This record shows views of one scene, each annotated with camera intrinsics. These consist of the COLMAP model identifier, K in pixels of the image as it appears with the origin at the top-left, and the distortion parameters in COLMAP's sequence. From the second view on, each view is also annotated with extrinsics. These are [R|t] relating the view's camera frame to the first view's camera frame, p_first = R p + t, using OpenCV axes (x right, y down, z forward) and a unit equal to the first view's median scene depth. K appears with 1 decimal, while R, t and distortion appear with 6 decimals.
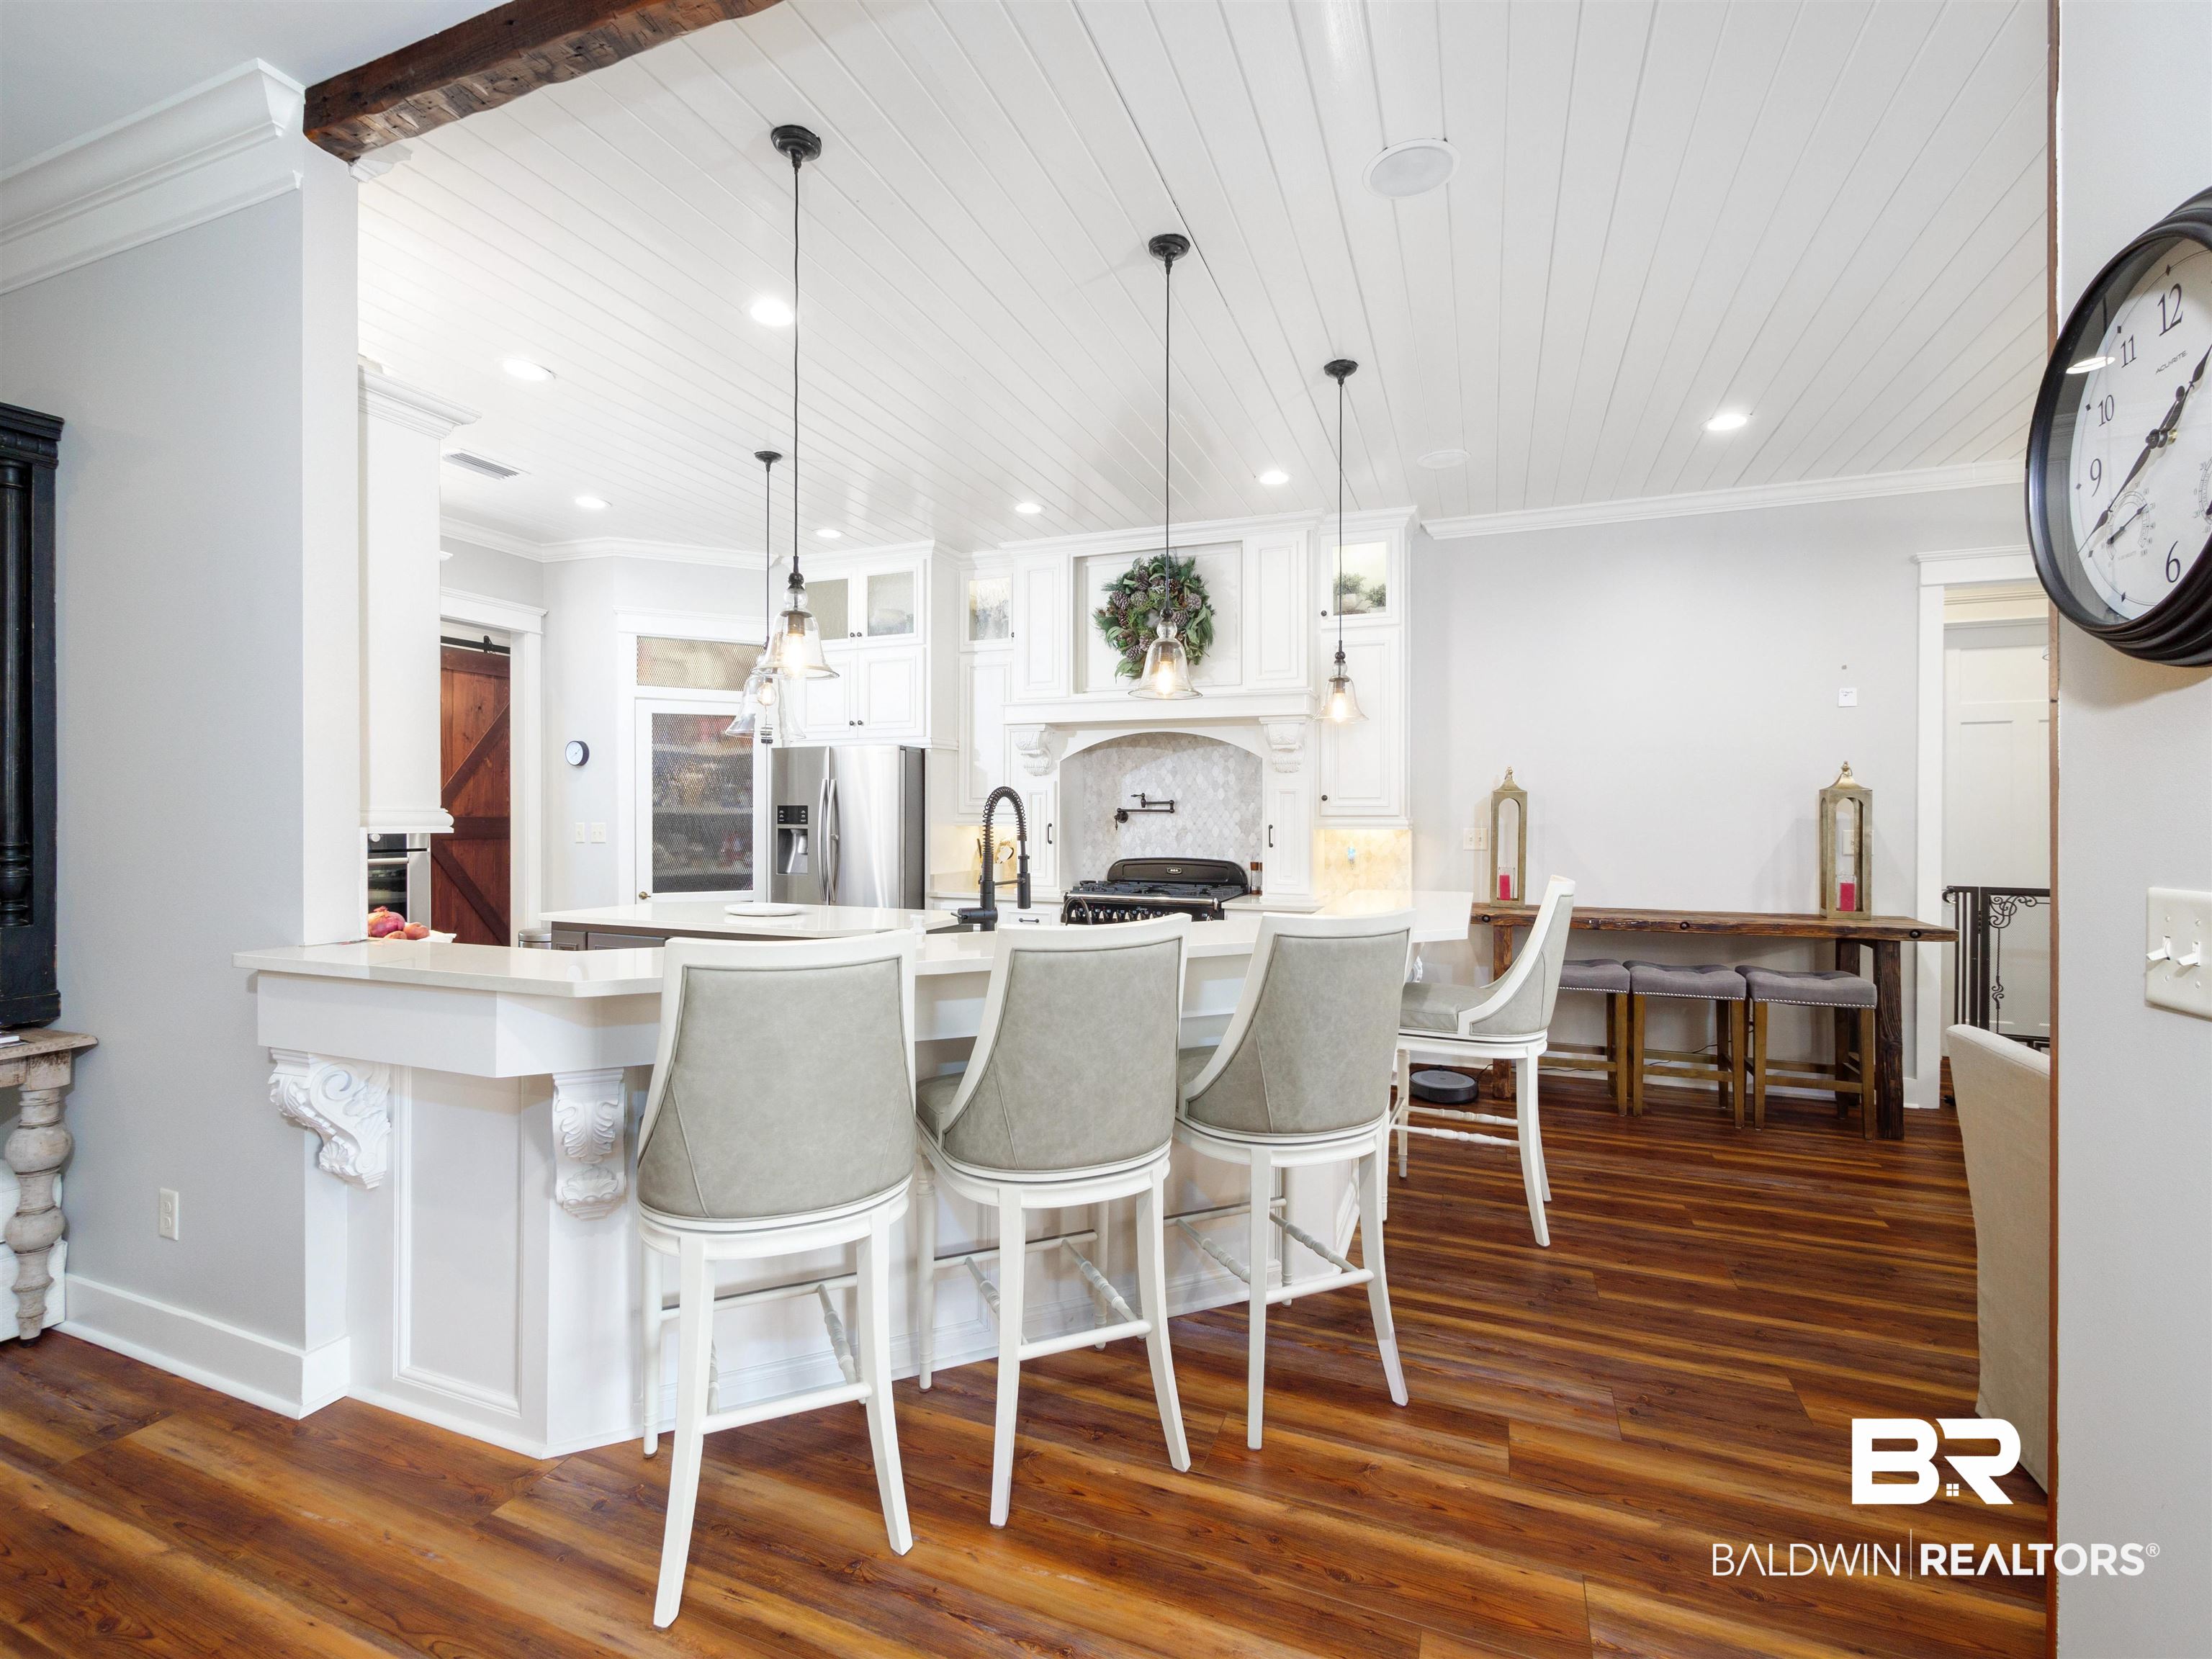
lens RADIAL K [[986.6, 0, 1082.0], [0, 986.6, 841.2], [0, 0, 1]] dist [0.001154, 0.001079]
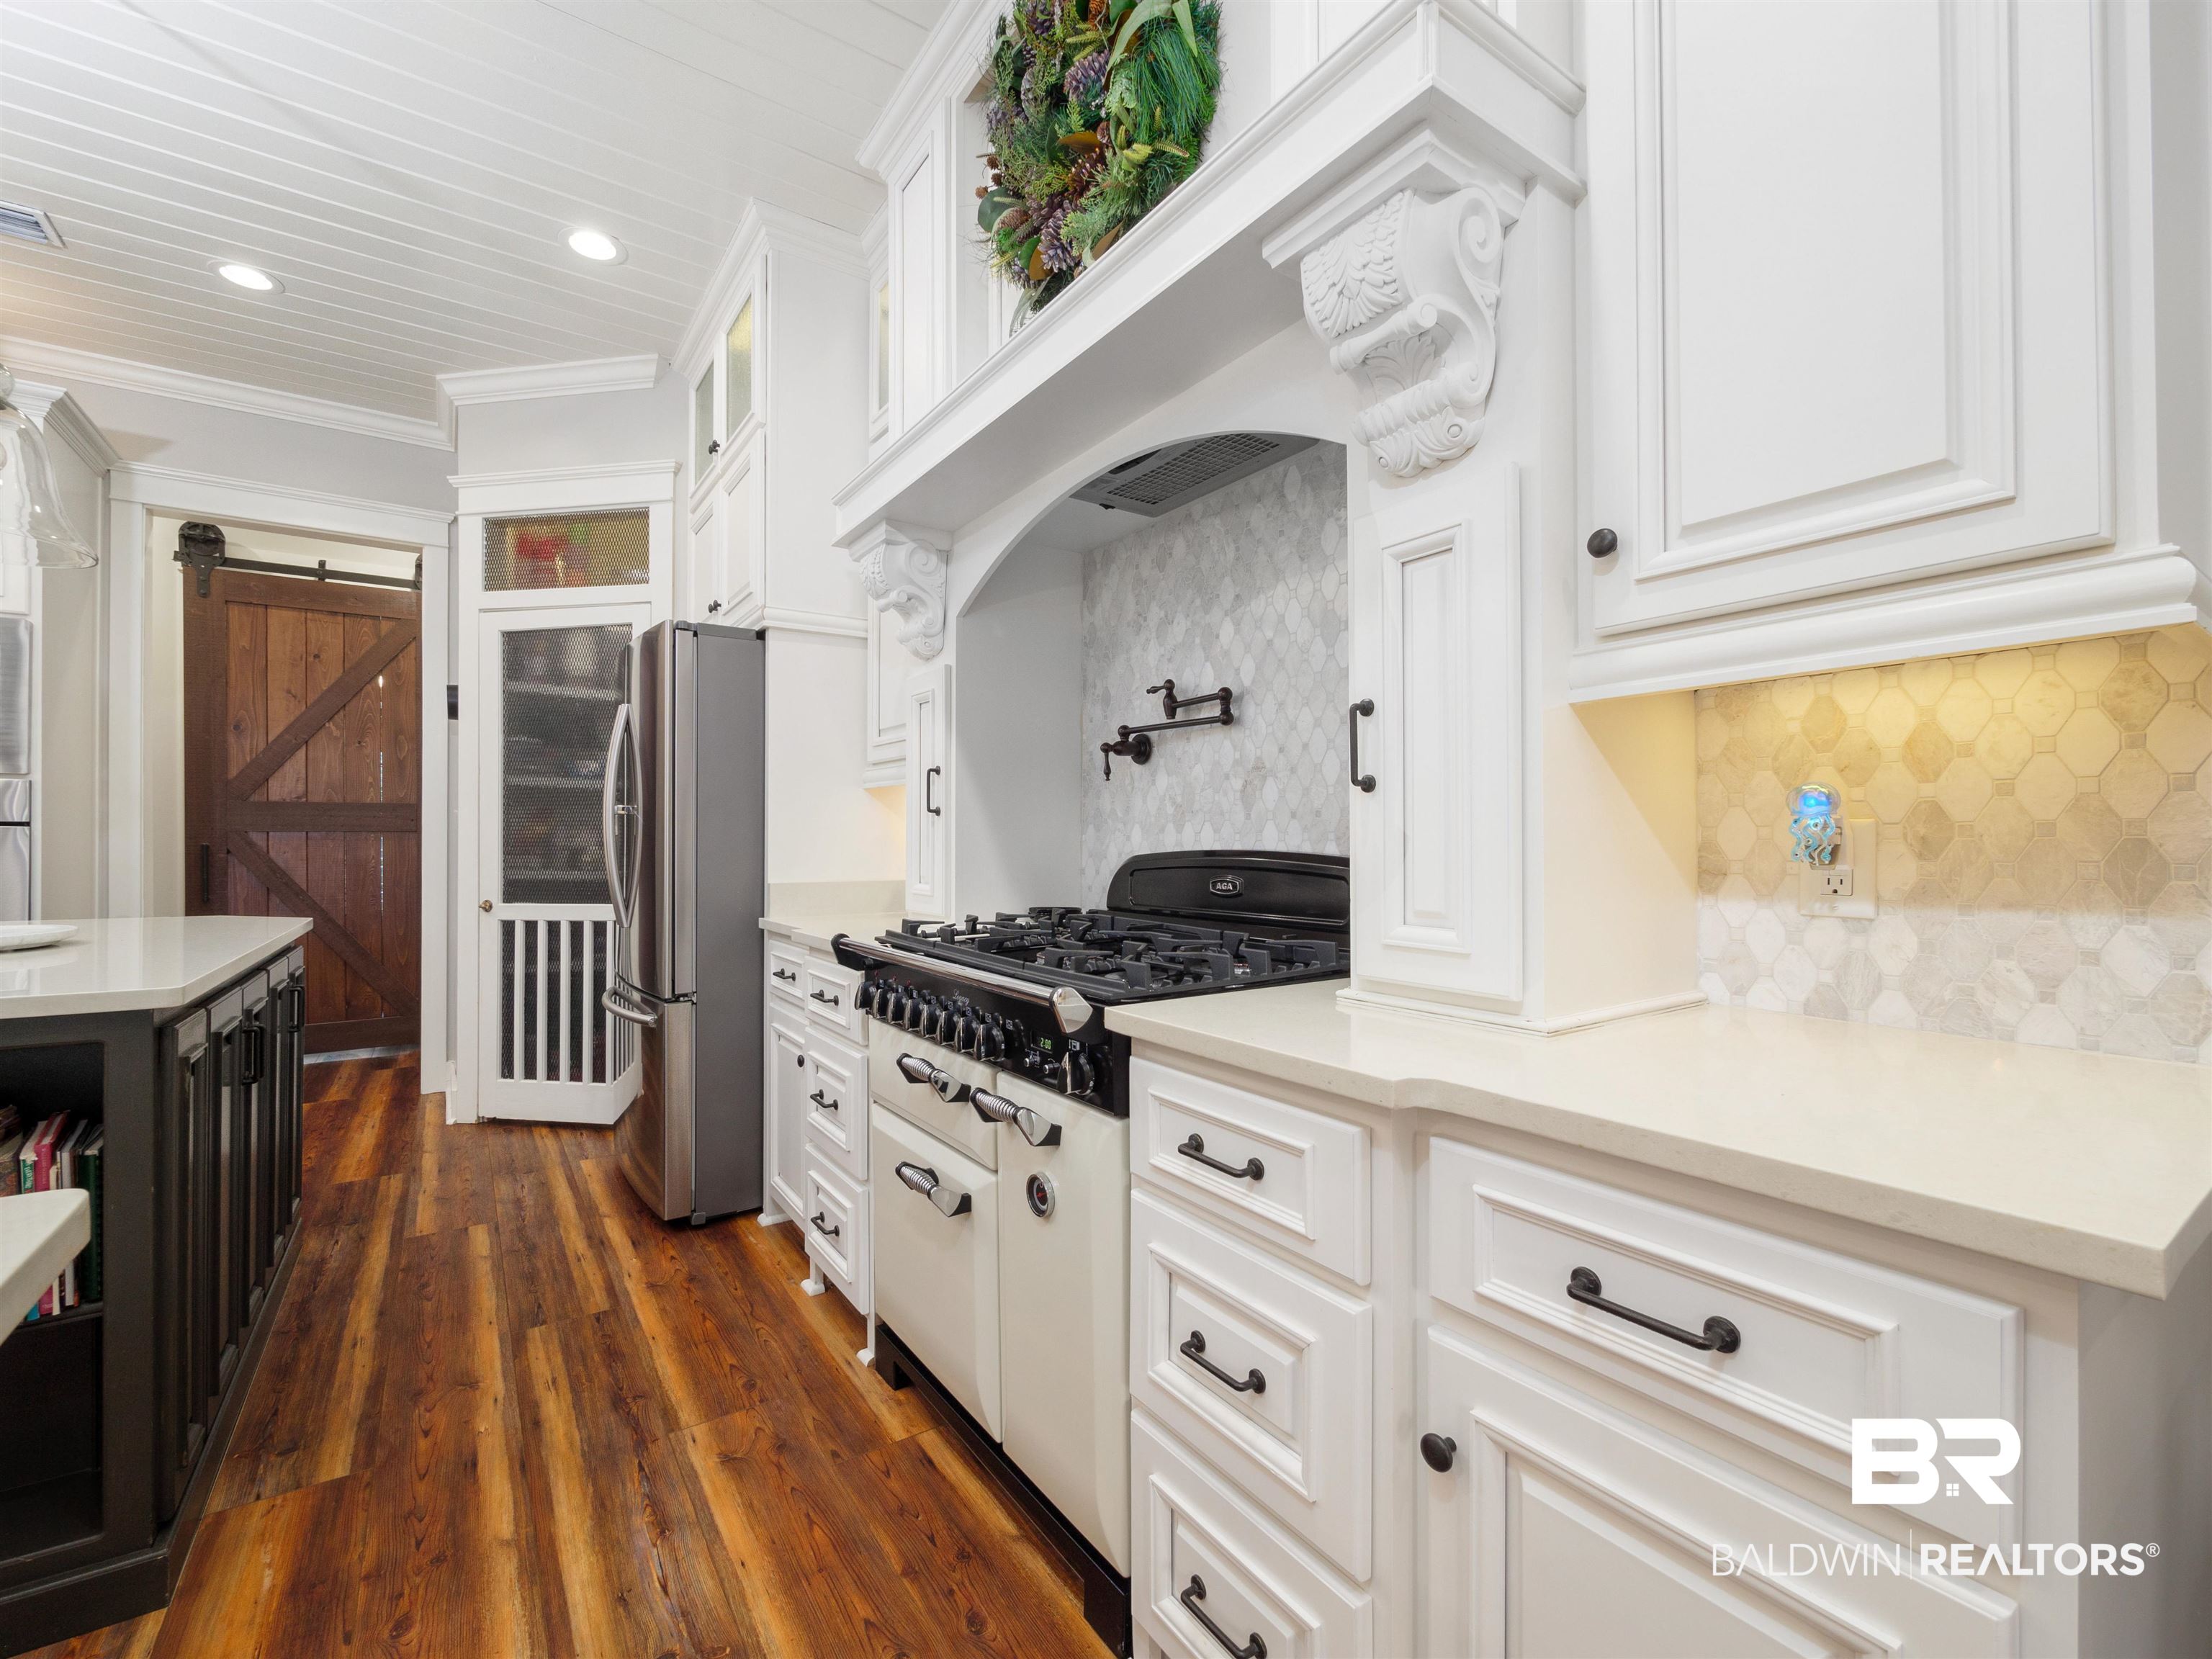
lens RADIAL K [[940.7, 0, 1078.1], [0, 940.7, 830.9], [0, 0, 1]] dist [-0.004624, 0.000858]
pose [[0.842031, -0.010247, -0.539331, 0.243544], [-0.008998, 0.999414, -0.033036, 0.023042], [0.539354, 0.032670, 0.841445, 0.730845]]
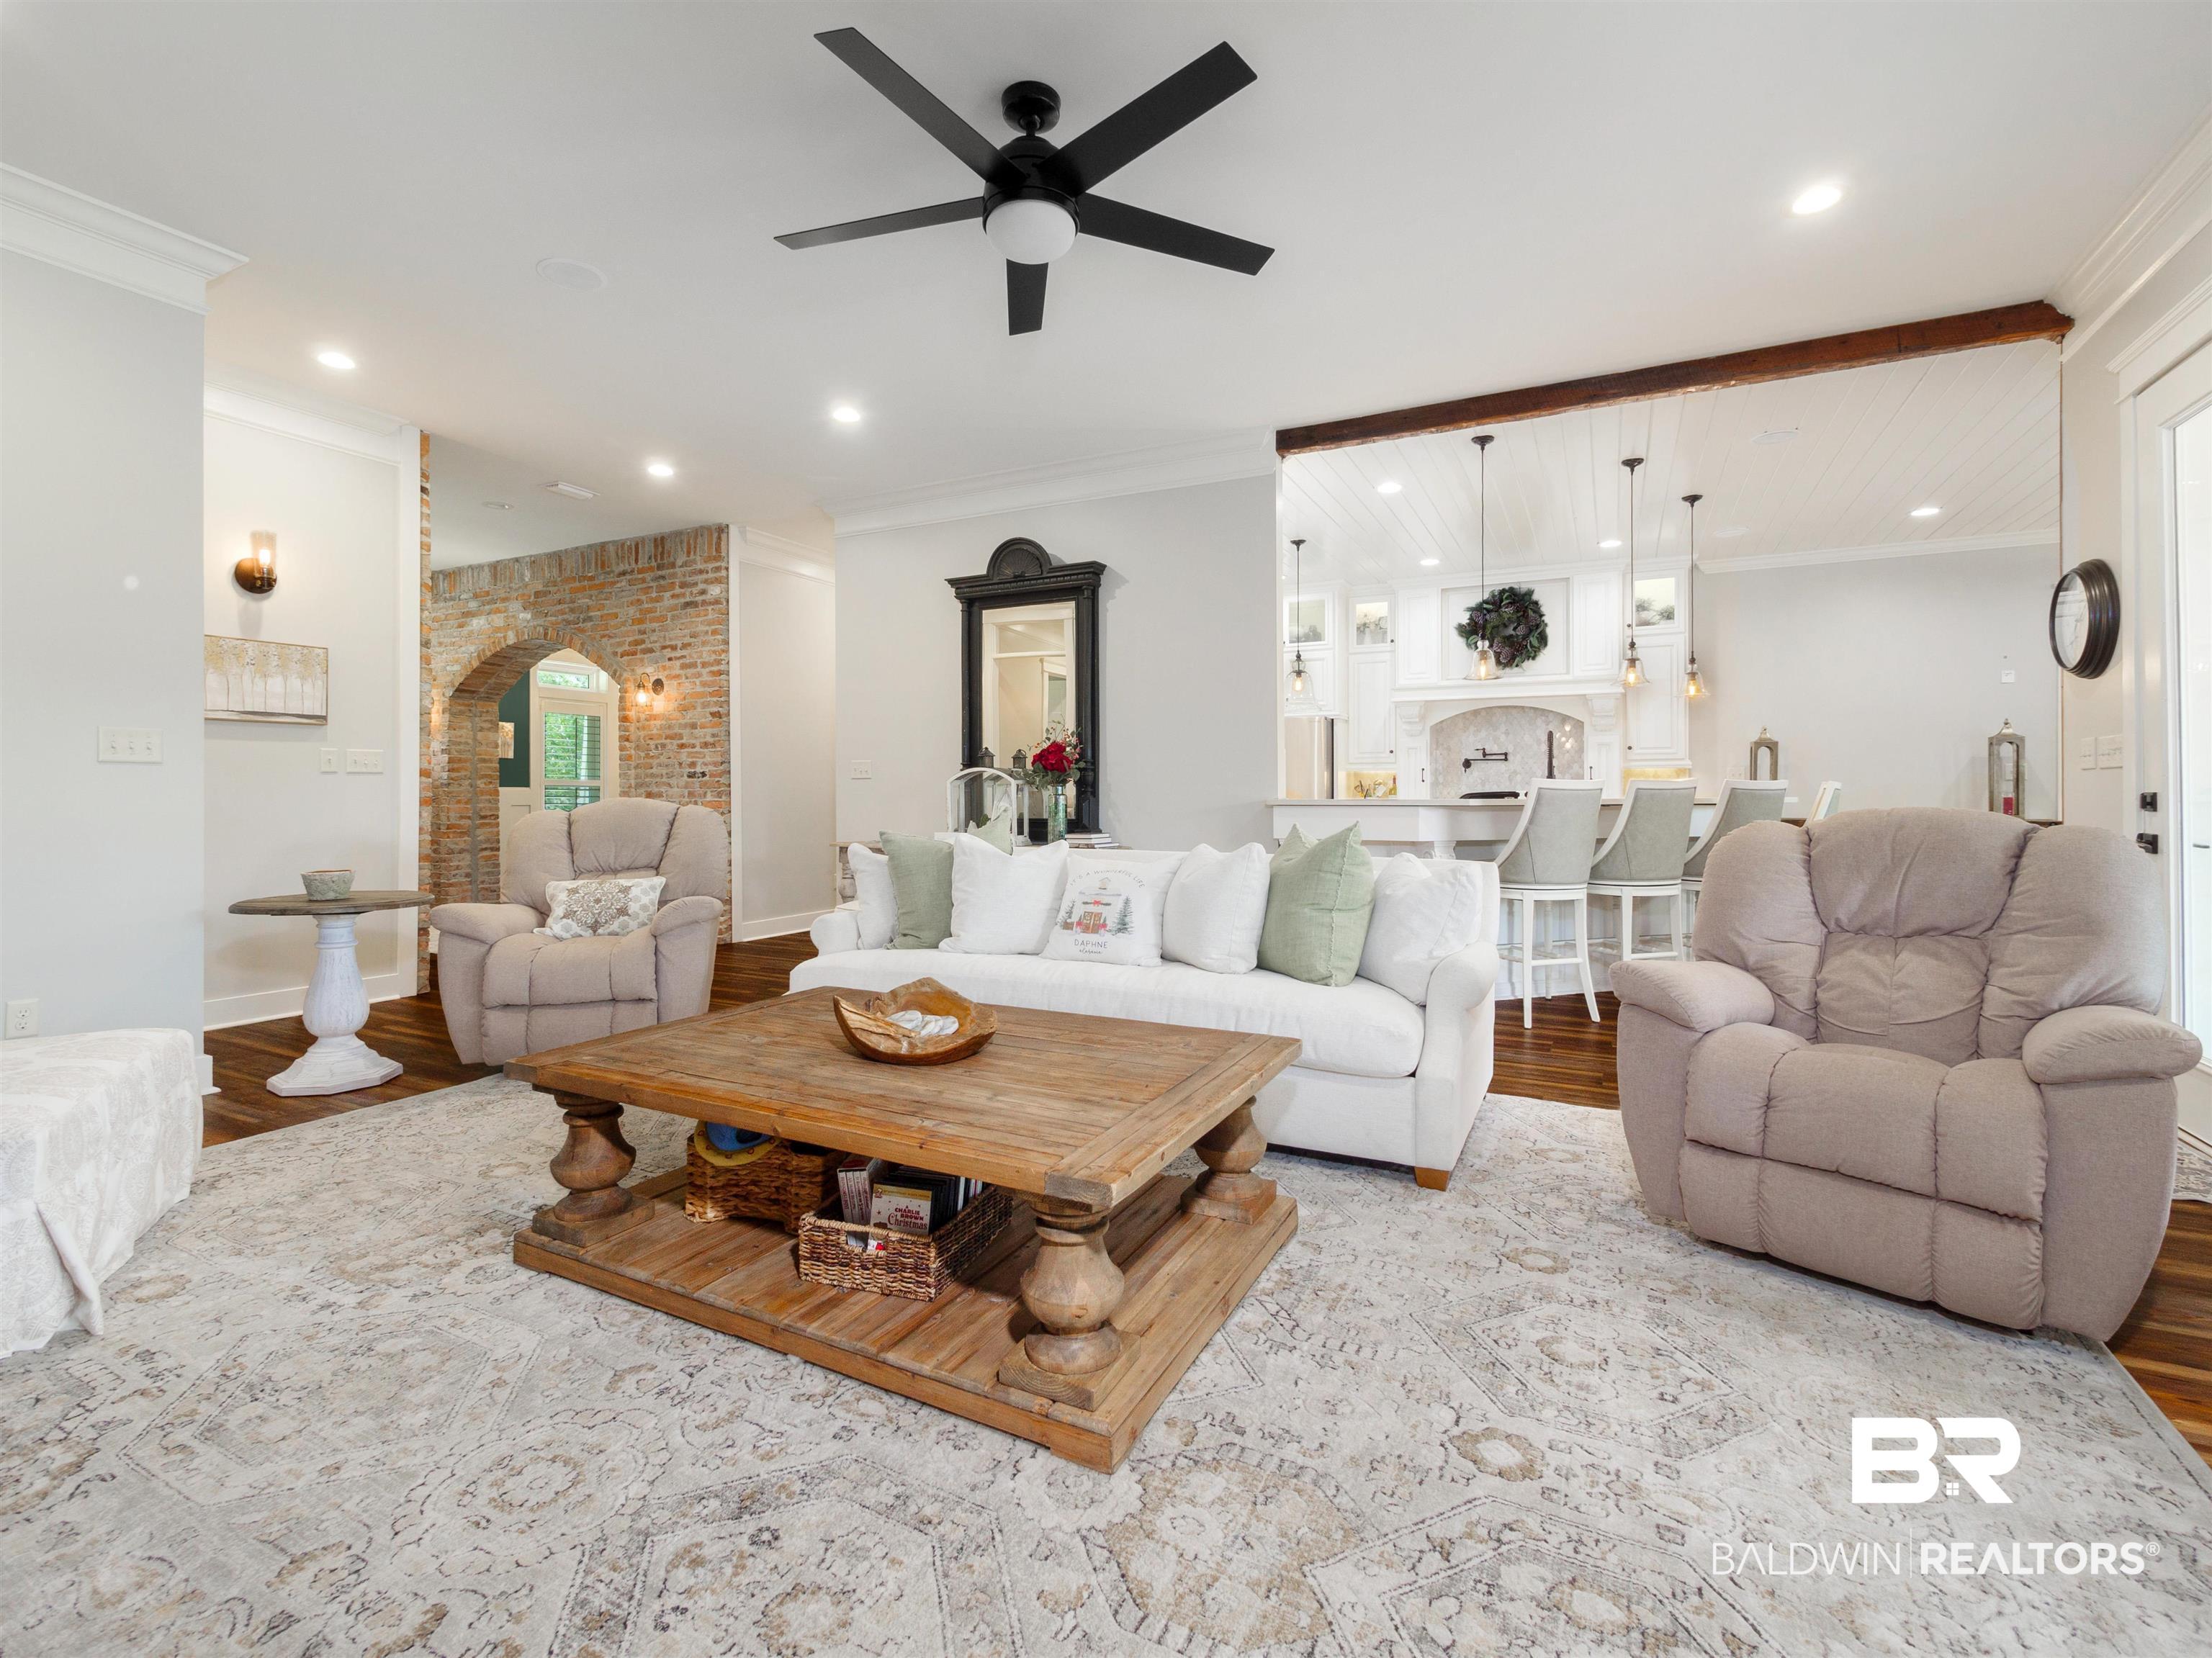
lens RADIAL K [[940.6, 0, 1117.7], [0, 940.6, 807.8], [0, 0, 1]] dist [-0.004624, 0.000858]
pose [[0.994004, -0.000303, -0.109340, -0.349112], [-0.000591, 0.999967, -0.008141, 0.055607], [0.109339, 0.008157, 0.993971, -0.473609]]
